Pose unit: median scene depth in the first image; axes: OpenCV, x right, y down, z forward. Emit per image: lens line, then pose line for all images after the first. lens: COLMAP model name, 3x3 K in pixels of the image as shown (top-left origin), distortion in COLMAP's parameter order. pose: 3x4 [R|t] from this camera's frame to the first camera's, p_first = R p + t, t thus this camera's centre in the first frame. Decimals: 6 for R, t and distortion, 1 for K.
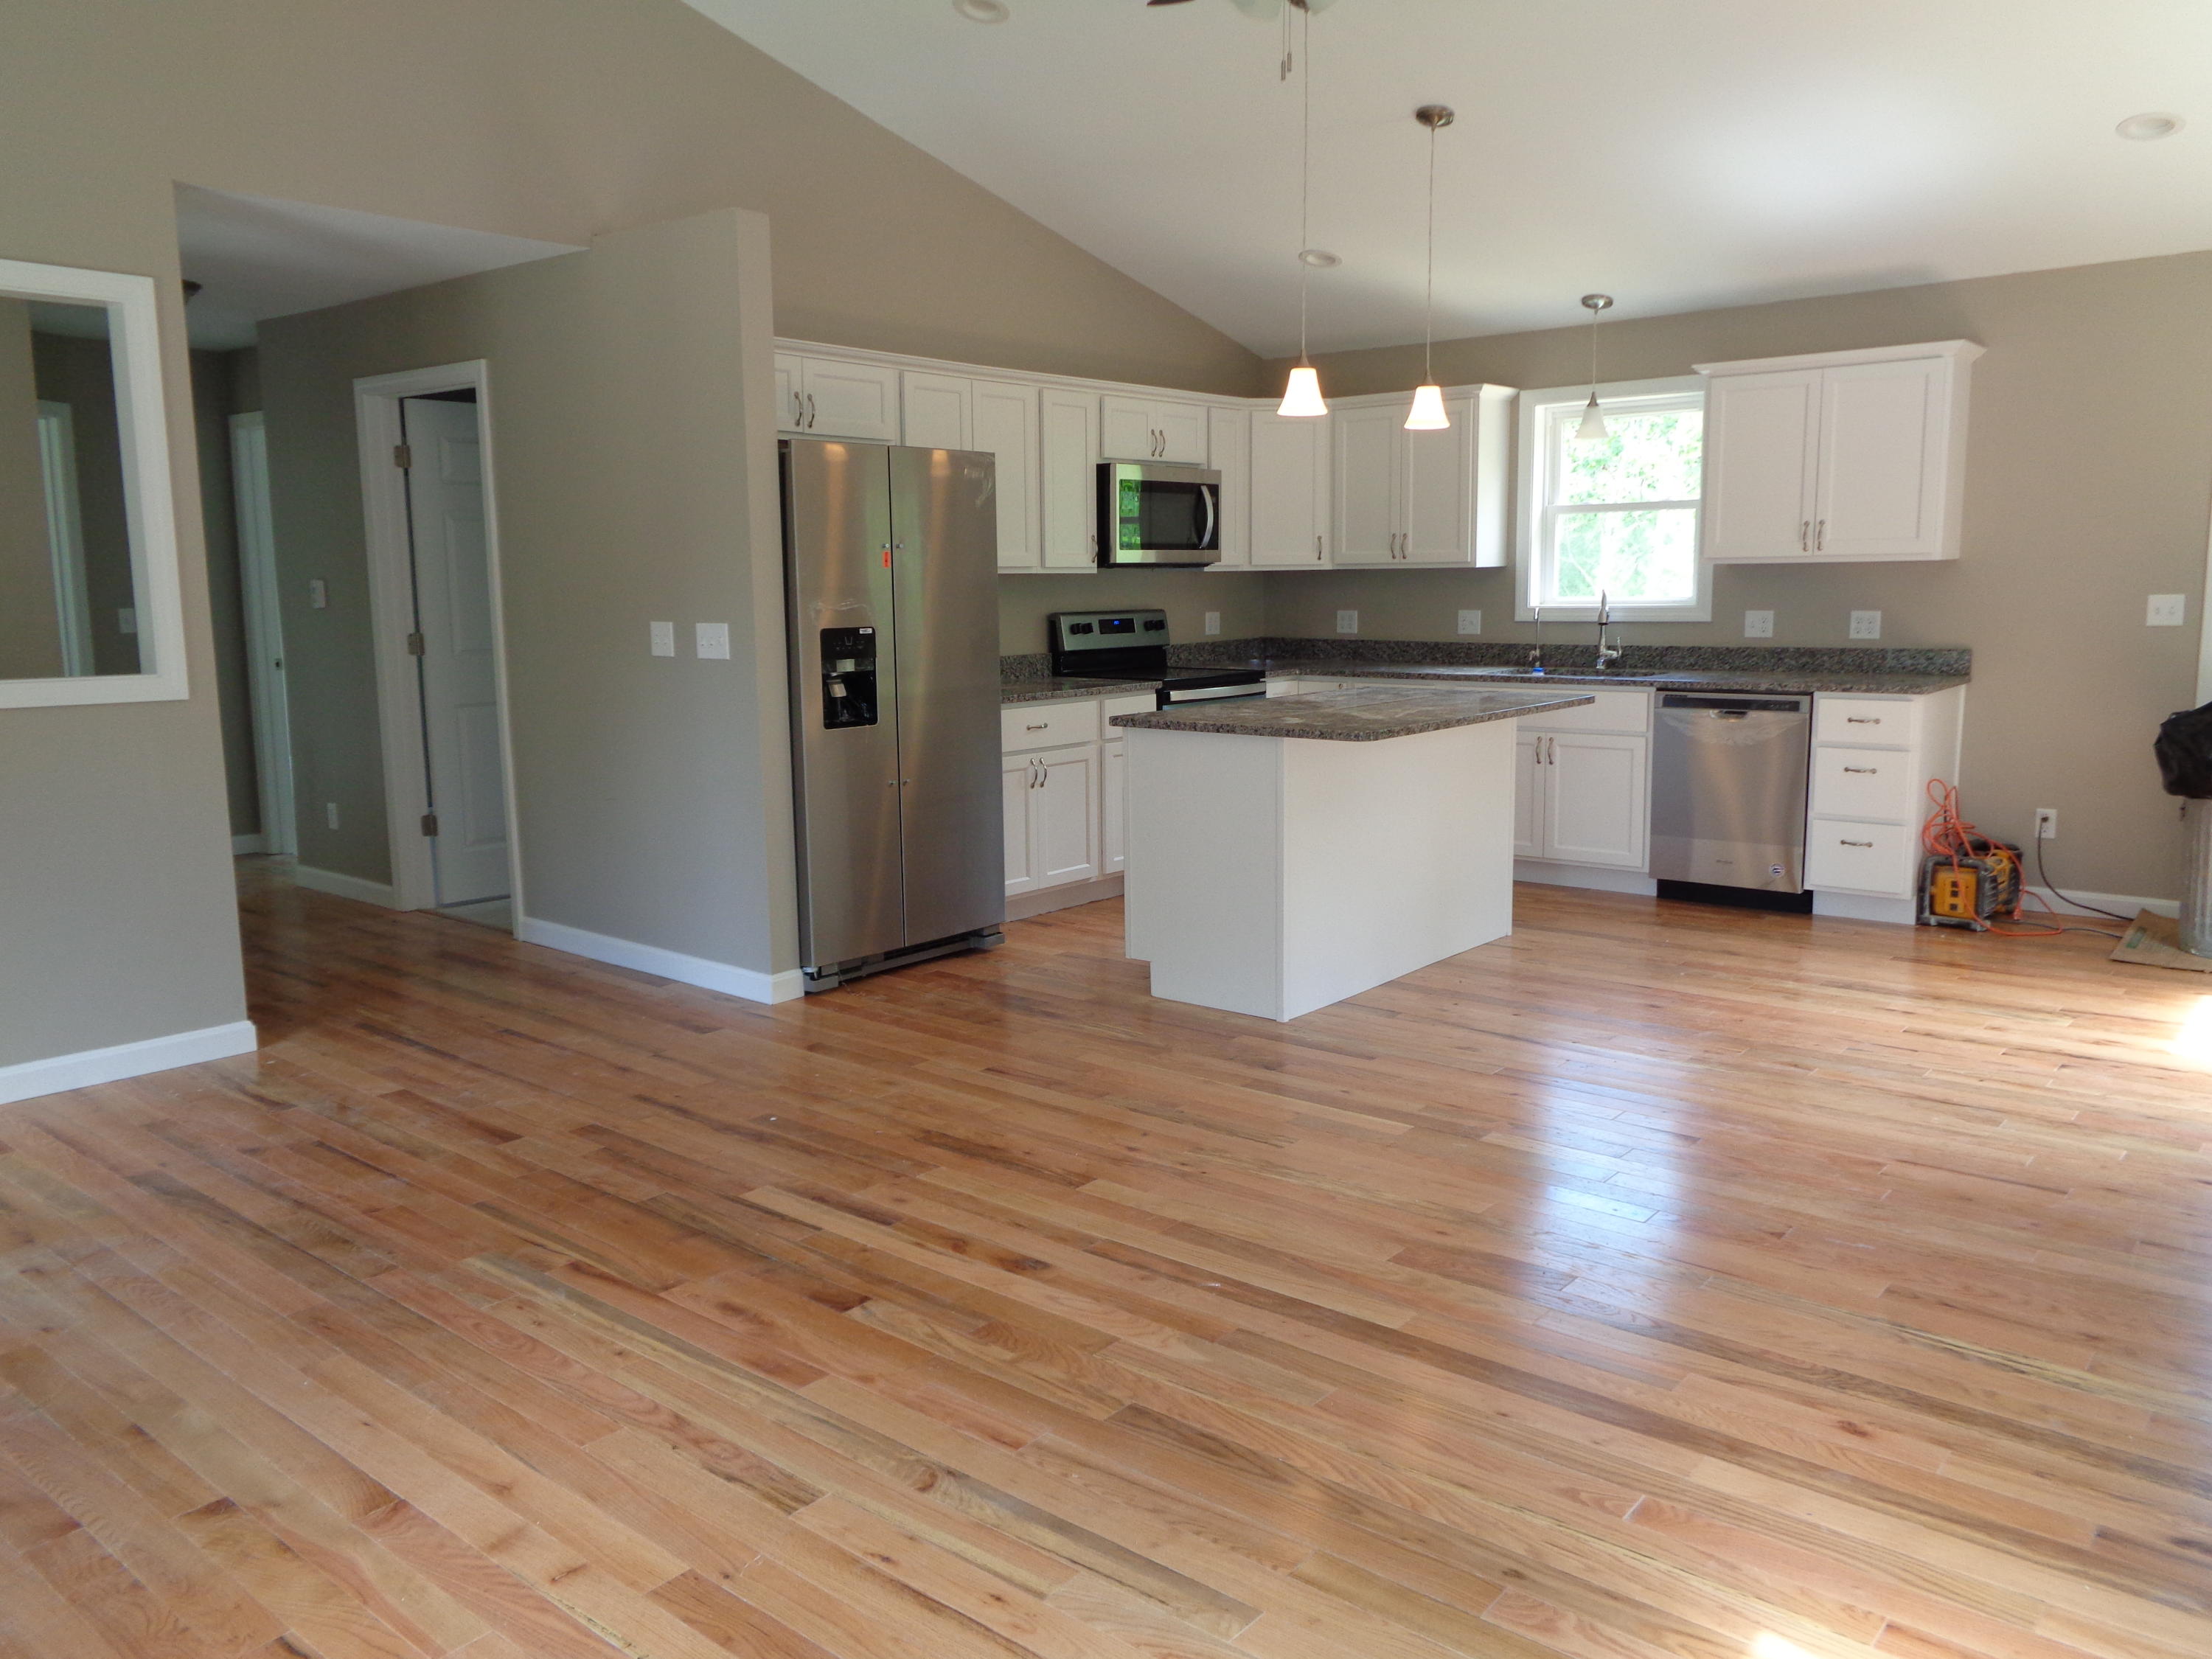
lens RADIAL K [[1655.6, 0, 1106.7], [0, 1655.6, 819.1], [0, 0, 1]] dist [0.021969, 0.004017]
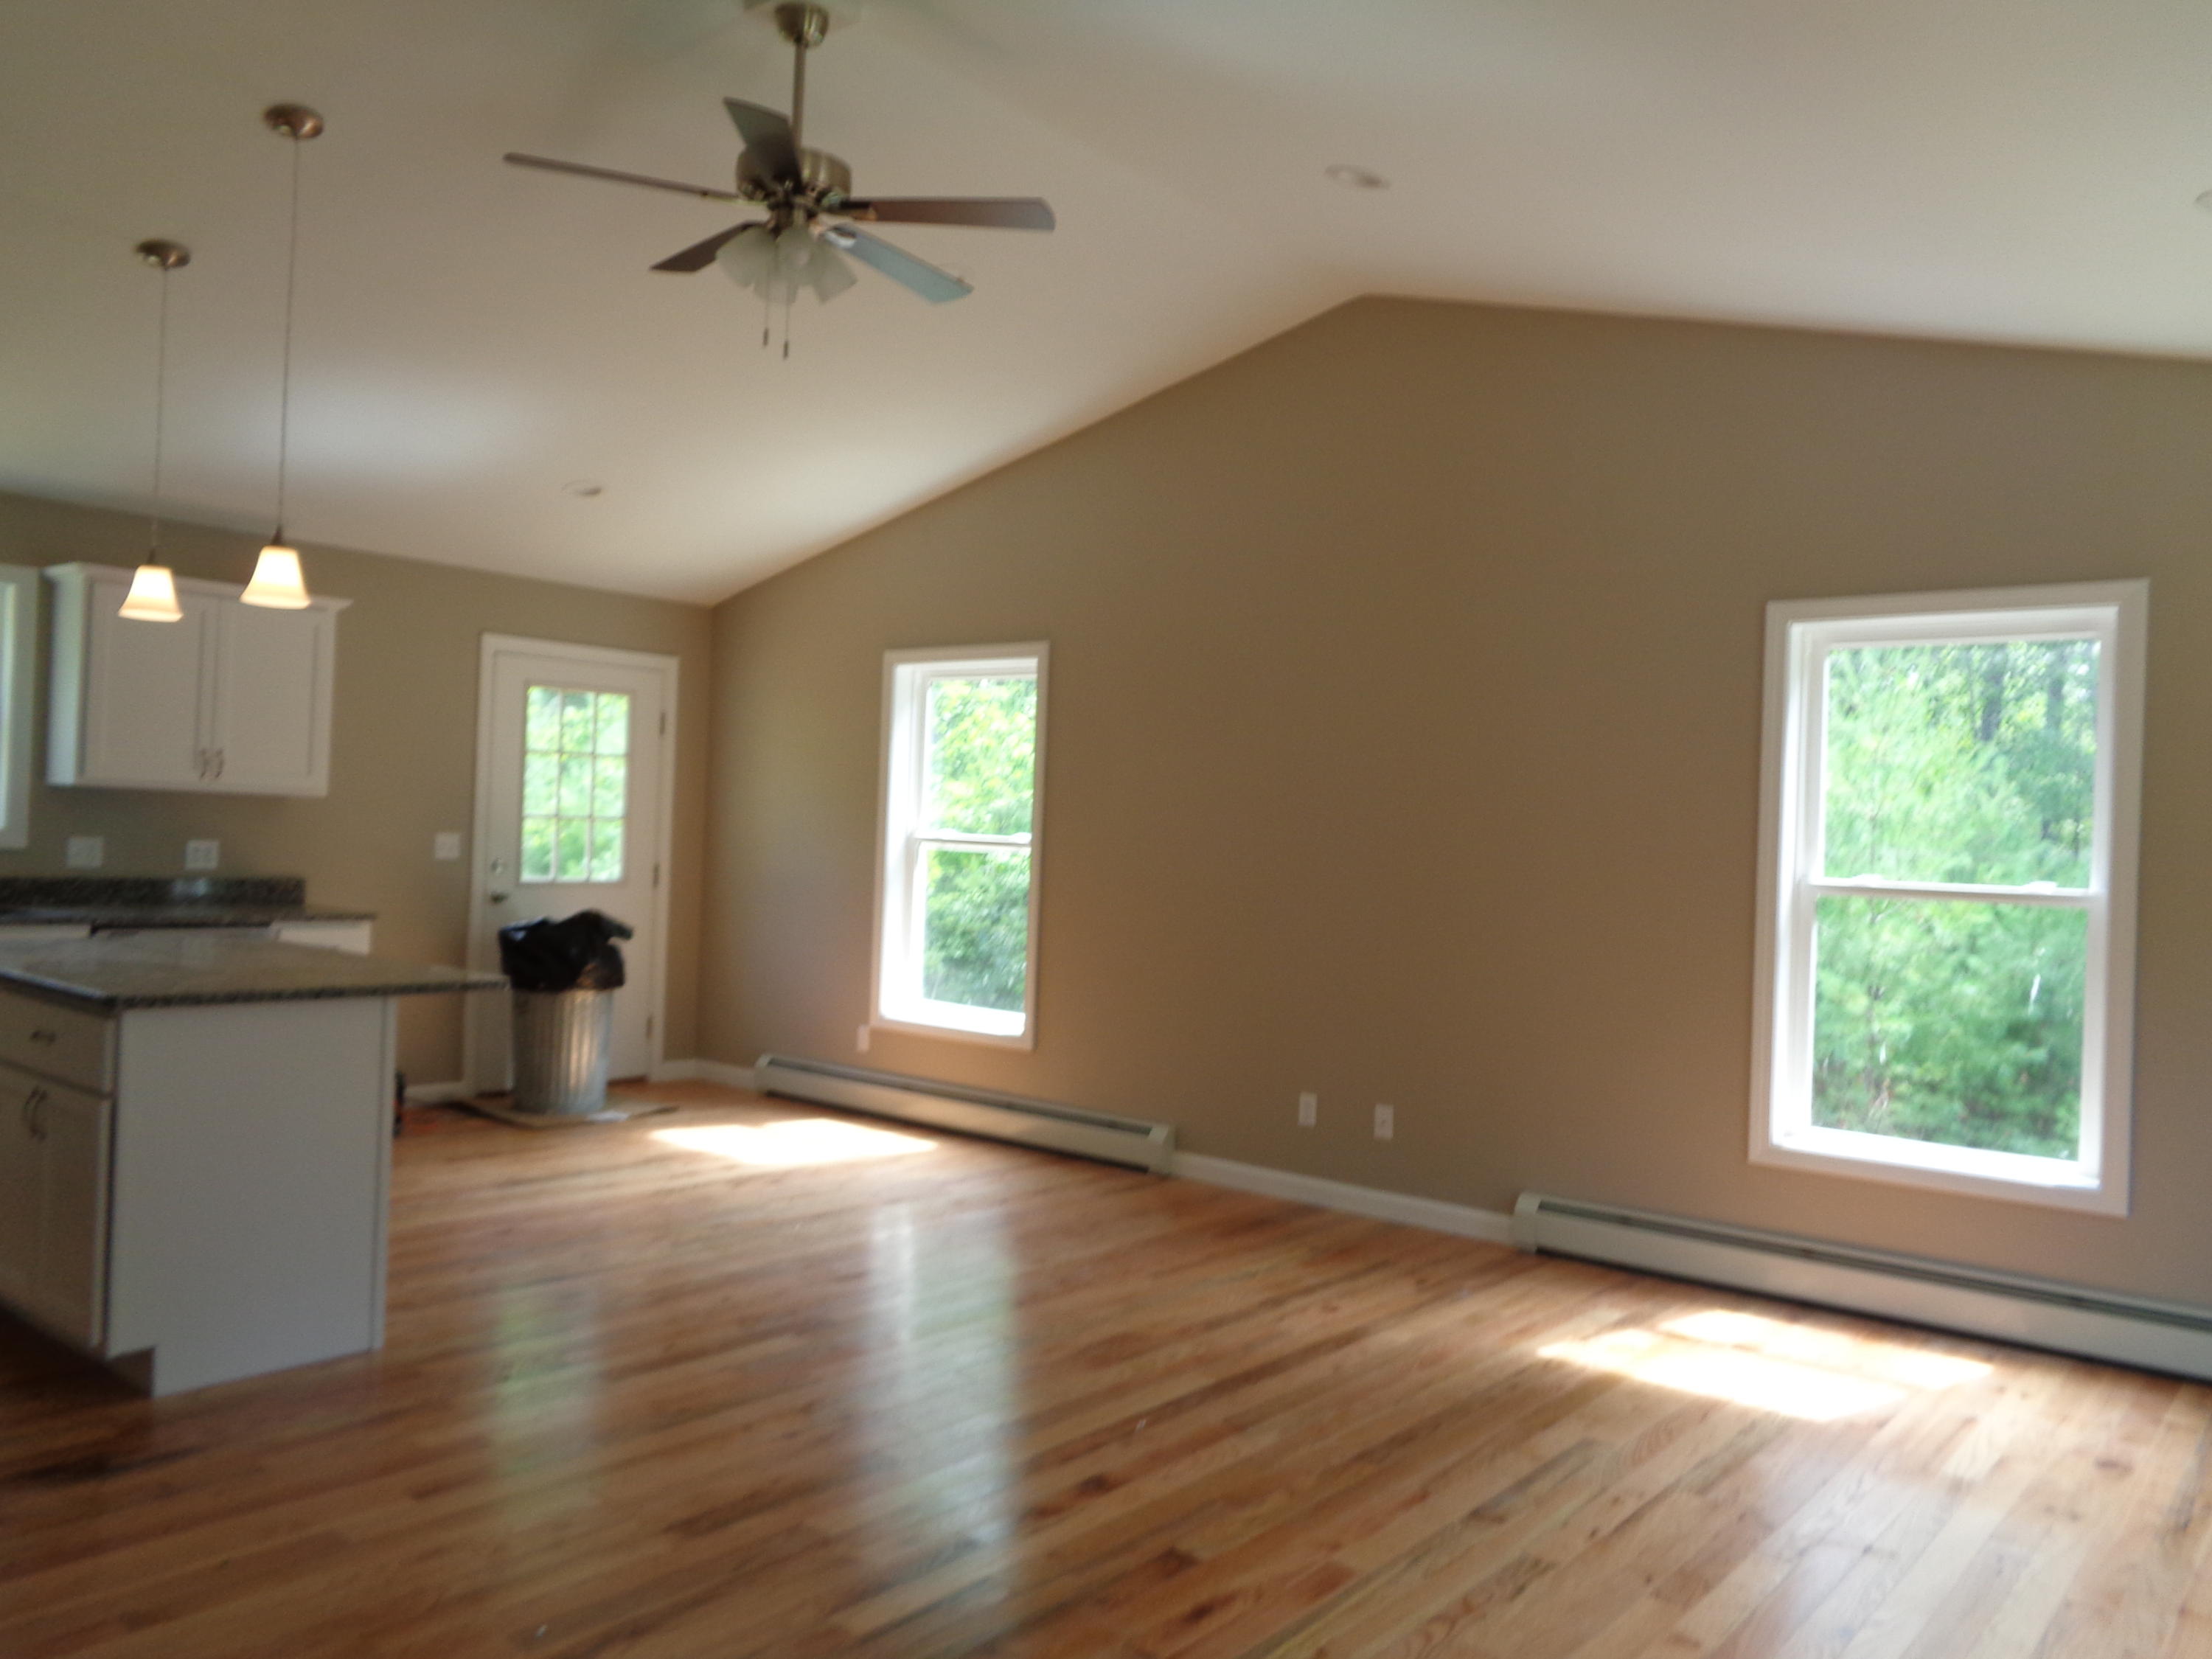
lens RADIAL K [[1655.6, 0, 1108.8], [0, 1655.6, 835.7], [0, 0, 1]] dist [0.021969, 0.004017]
pose [[-0.016834, 0.012558, 0.999779, -1.210453], [0.100859, 0.994842, -0.010797, -0.139443], [-0.994758, 0.100655, -0.018013, 1.064450]]
